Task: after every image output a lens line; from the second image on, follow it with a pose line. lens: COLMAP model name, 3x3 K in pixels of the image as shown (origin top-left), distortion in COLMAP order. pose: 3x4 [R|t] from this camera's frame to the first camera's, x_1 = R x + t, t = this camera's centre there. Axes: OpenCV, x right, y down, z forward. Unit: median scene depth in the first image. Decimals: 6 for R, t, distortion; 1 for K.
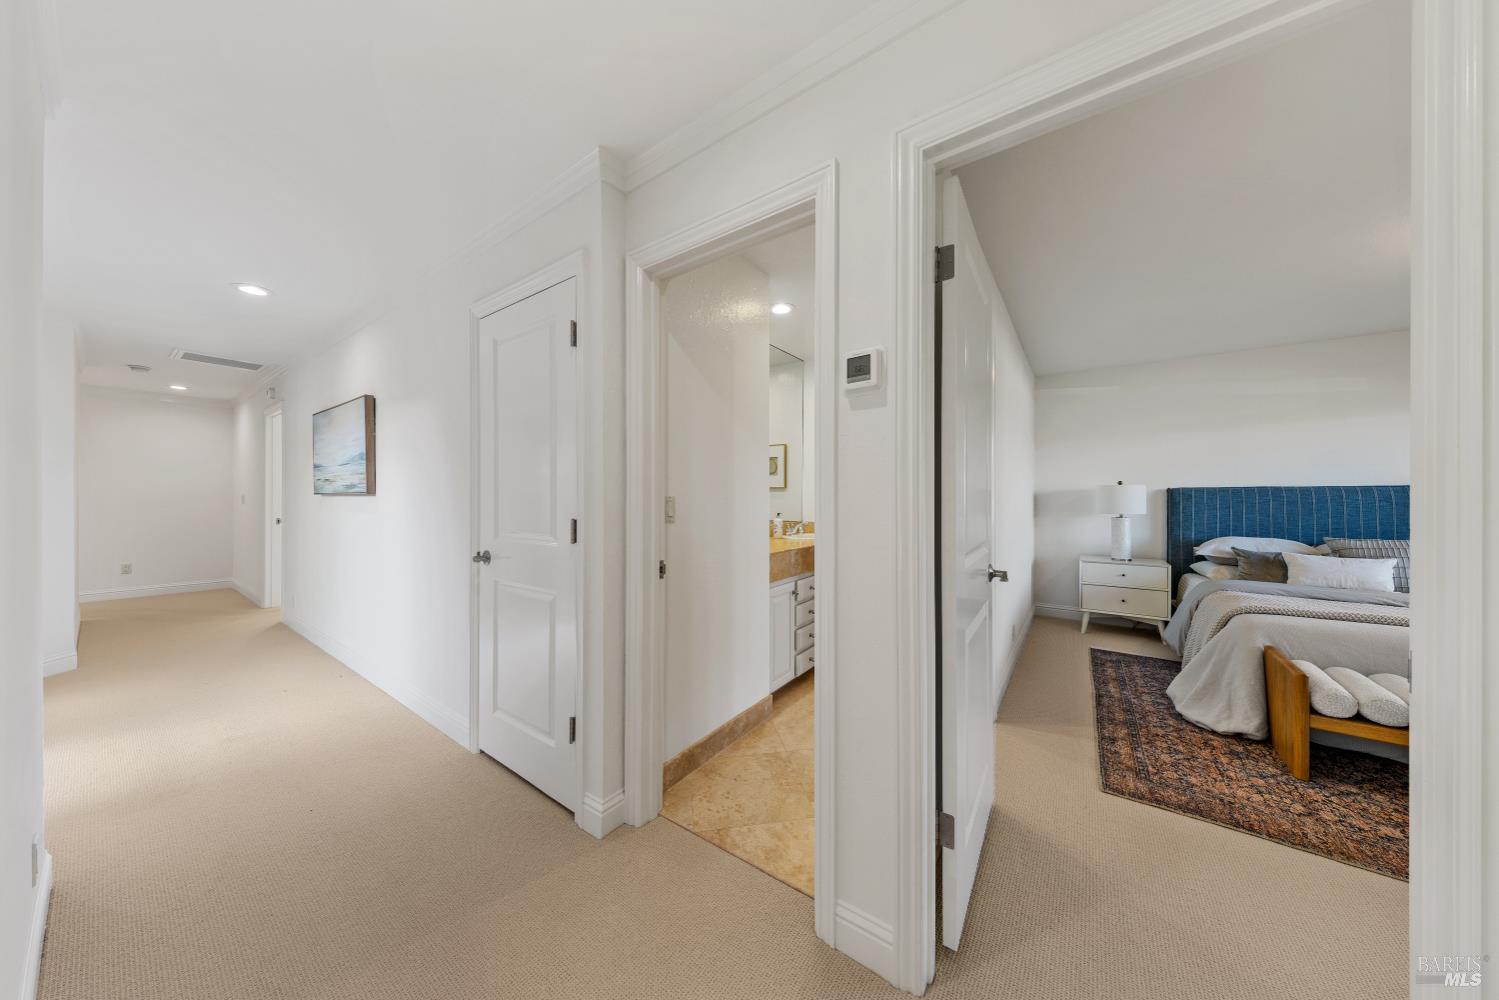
lens RADIAL K [[457.7, 0, 749.5], [0, 457.7, 500.0], [0, 0, 1]] dist [-0.000063, -0.000006]
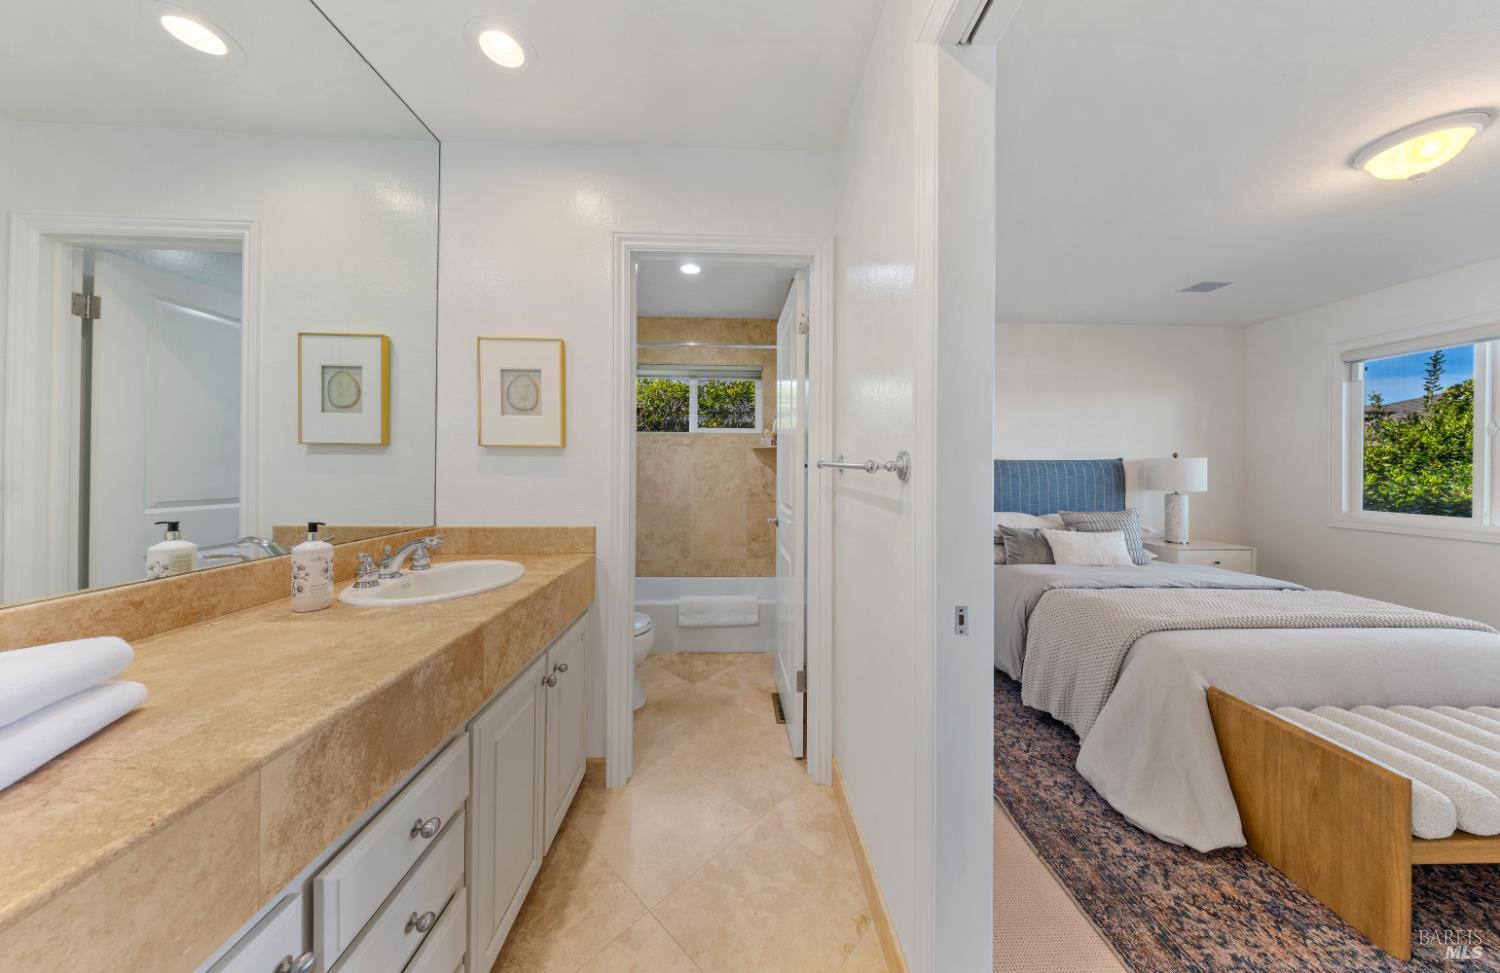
lens RADIAL K [[448.9, 0, 754.1], [0, 448.9, 466.1], [0, 0, 1]] dist [-0.000111, -0.000025]
pose [[0.789195, 0.006939, 0.614104, 0.158777], [-0.001484, 0.999955, -0.009392, -0.009069], [-0.614142, 0.006501, 0.789169, 0.842666]]
